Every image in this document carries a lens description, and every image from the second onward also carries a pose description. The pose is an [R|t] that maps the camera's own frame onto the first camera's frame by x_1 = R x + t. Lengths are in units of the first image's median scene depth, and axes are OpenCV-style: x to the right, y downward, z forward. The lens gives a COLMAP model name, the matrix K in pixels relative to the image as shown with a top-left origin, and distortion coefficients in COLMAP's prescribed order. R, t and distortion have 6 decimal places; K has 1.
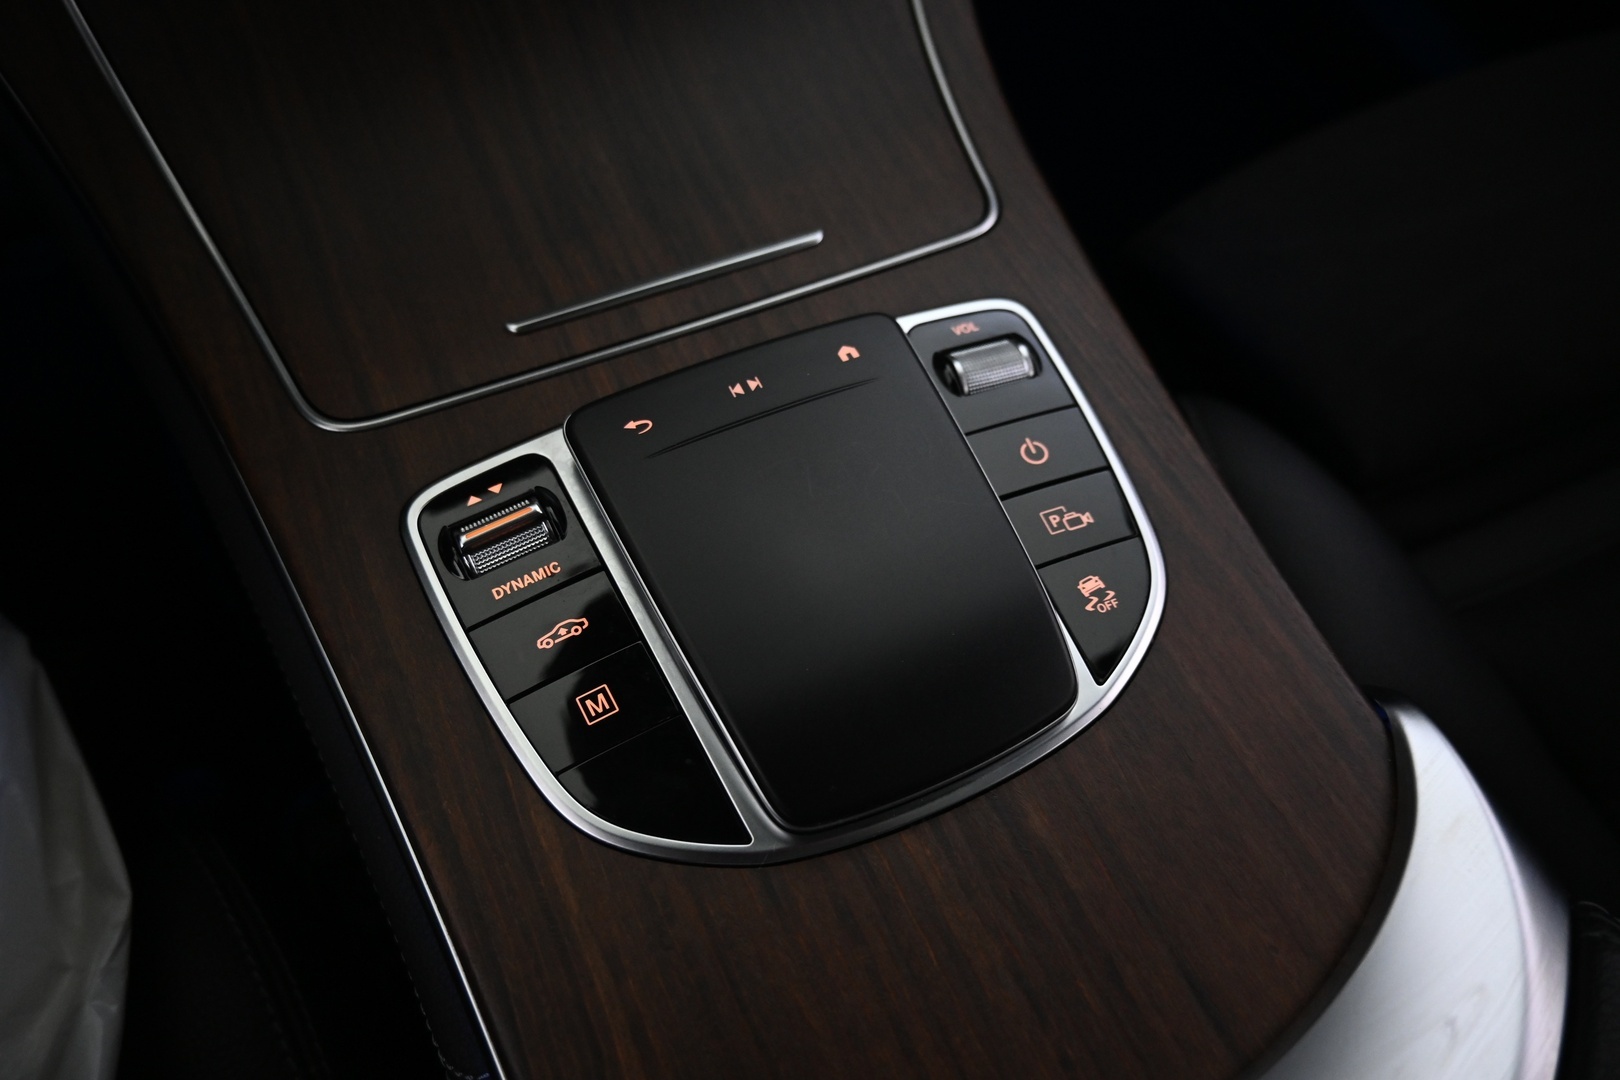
lens RADIAL K [[1103.2, 0, 810.0], [0, 1103.2, 540.0], [0, 0, 1]] dist [-0.001164, -0.000159]
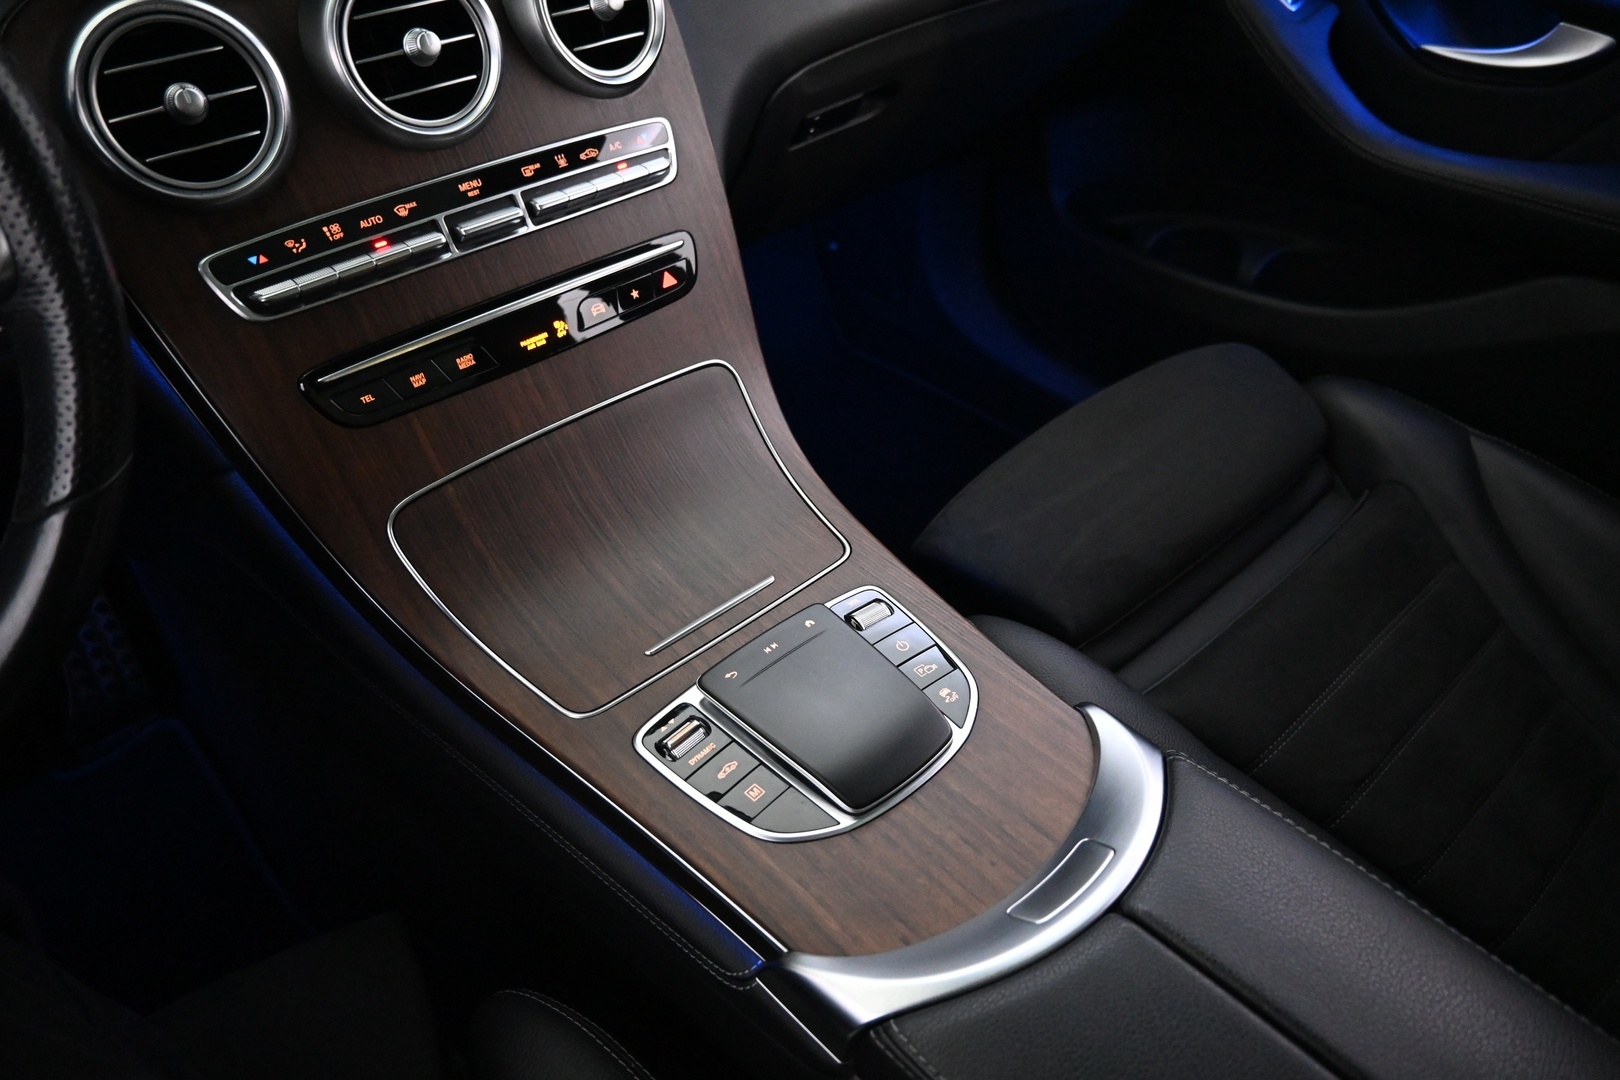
lens RADIAL K [[1103.2, 0, 810.0], [0, 1103.2, 540.0], [0, 0, 1]] dist [-0.001164, -0.000159]
pose [[0.954751, -0.223290, 0.196448, -0.377653], [0.272491, 0.921422, -0.277003, 0.300674], [-0.119160, 0.317999, 0.940573, -1.173520]]
